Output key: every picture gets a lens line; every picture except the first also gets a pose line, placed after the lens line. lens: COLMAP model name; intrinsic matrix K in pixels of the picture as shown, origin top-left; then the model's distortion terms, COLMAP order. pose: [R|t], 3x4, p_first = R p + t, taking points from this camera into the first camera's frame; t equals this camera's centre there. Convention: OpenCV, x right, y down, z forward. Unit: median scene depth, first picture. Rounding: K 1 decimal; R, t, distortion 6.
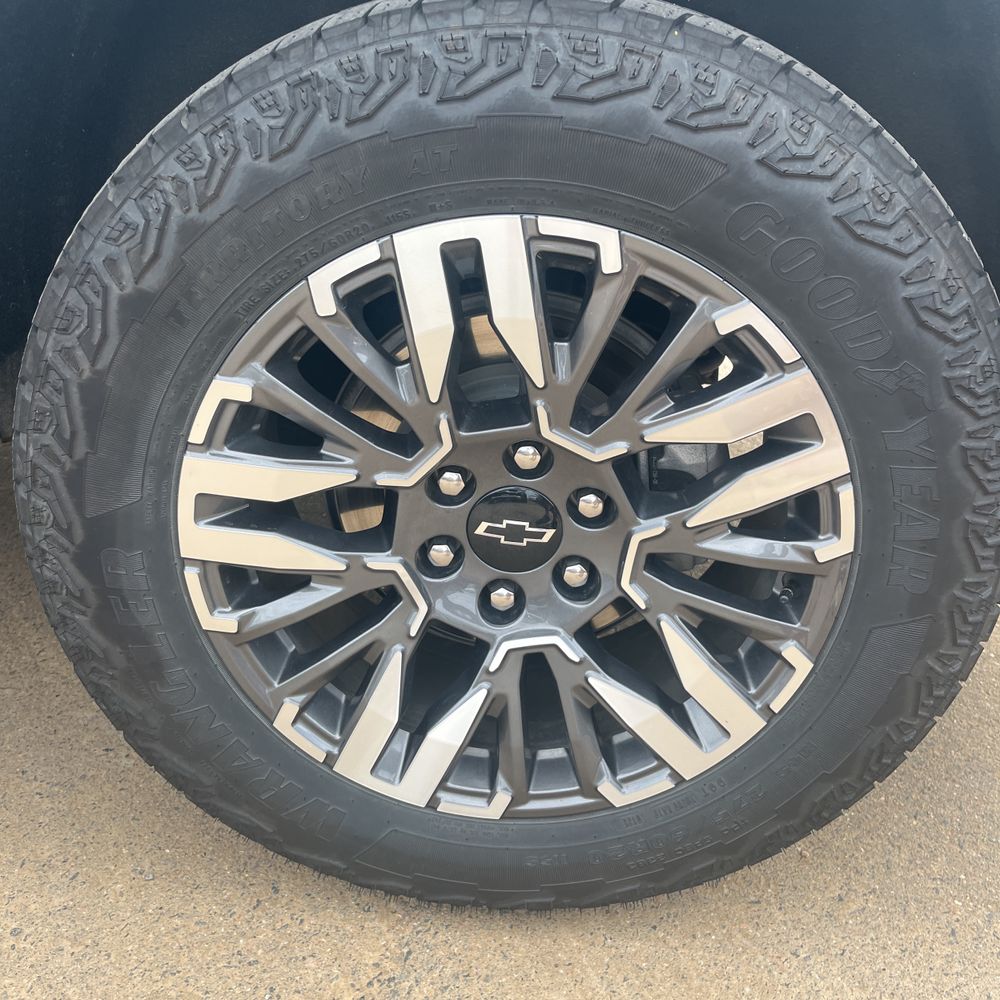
lens RADIAL K [[1008.1, 0, 509.9], [0, 1008.1, 504.0], [0, 0, 1]] dist [0.054622, -0.053979]
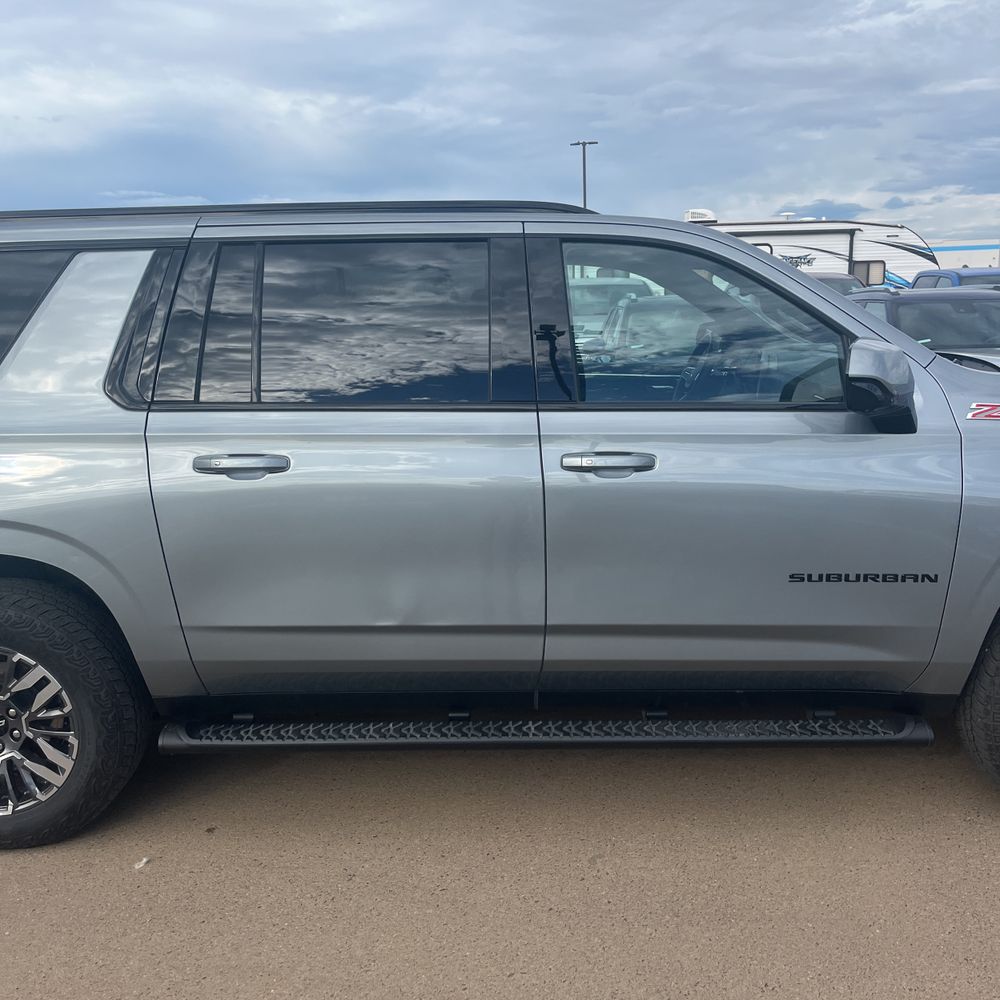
lens RADIAL K [[1029.4, 0, 502.4], [0, 1029.4, 502.5], [0, 0, 1]] dist [0.015804, -0.022938]
pose [[0.970533, -0.239074, -0.030138, 2.098812], [0.224985, 0.943840, -0.241966, 0.587910], [0.086293, 0.228056, 0.969817, -2.620397]]
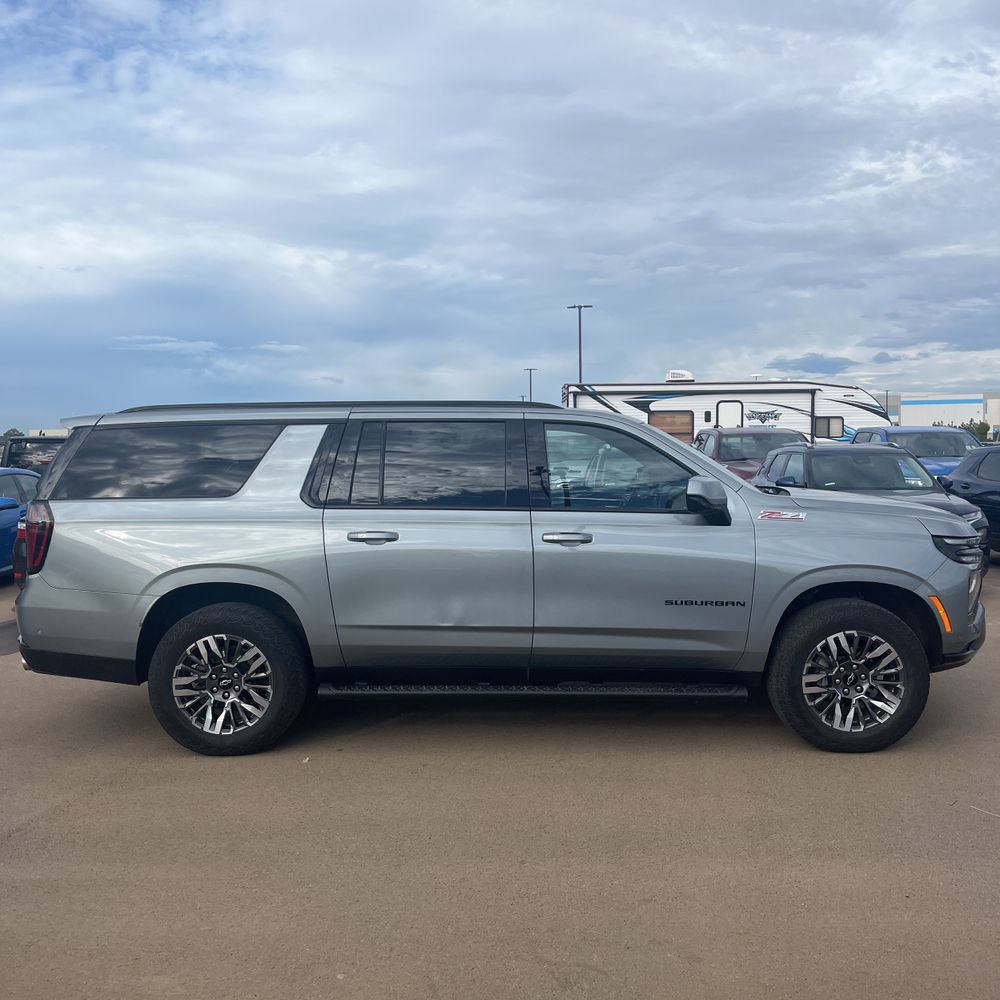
lens RADIAL K [[1034.4, 0, 495.9], [0, 1034.4, 492.8], [0, 0, 1]] dist [-0.011095, 0.067116]
pose [[0.973930, -0.226850, 0.000567, 1.992081], [0.210172, 0.901380, -0.378605, 1.830466], [0.085375, 0.368853, 0.925558, -5.482000]]
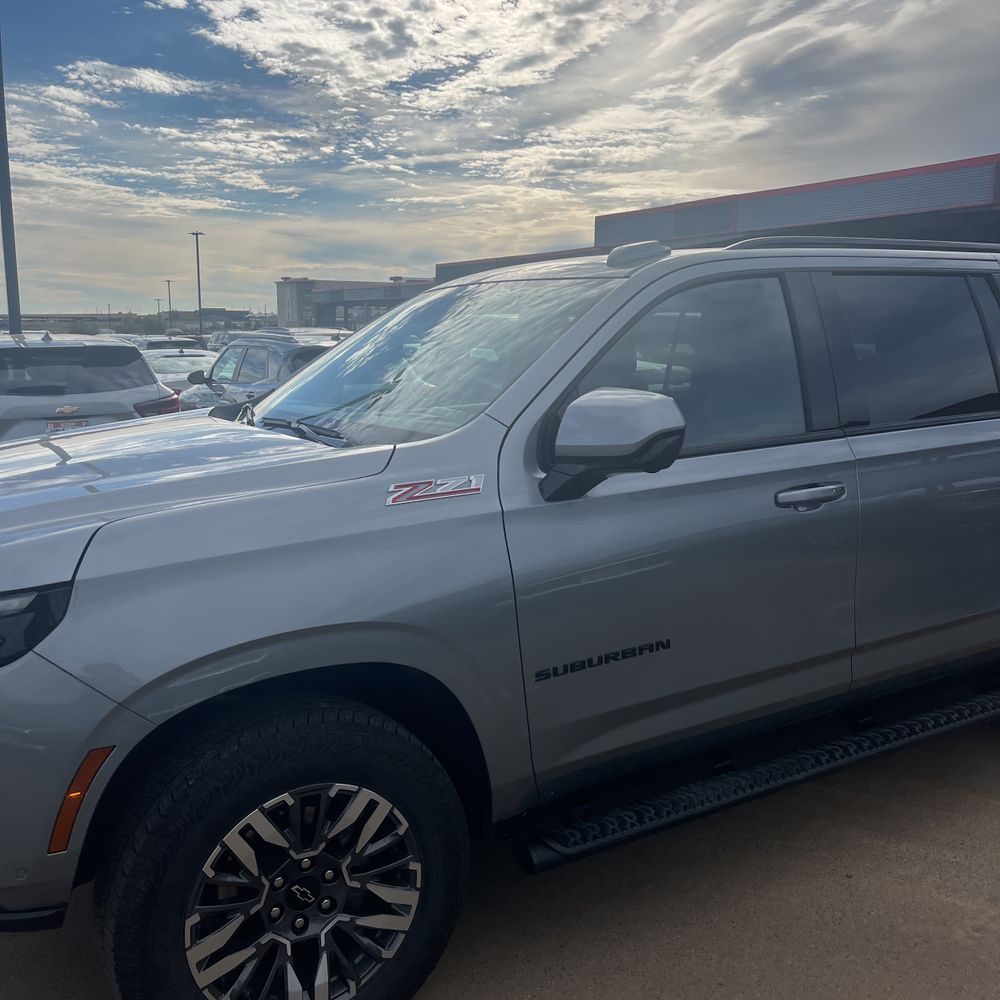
lens RADIAL K [[1018.2, 0, 506.6], [0, 1018.2, 500.5], [0, 0, 1]] dist [0.036712, -0.041878]
pose [[0.764006, -0.485779, 0.424634, -0.231741], [0.550790, 0.833818, -0.037104, -0.451358], [-0.336044, 0.262232, 0.904604, -1.919307]]
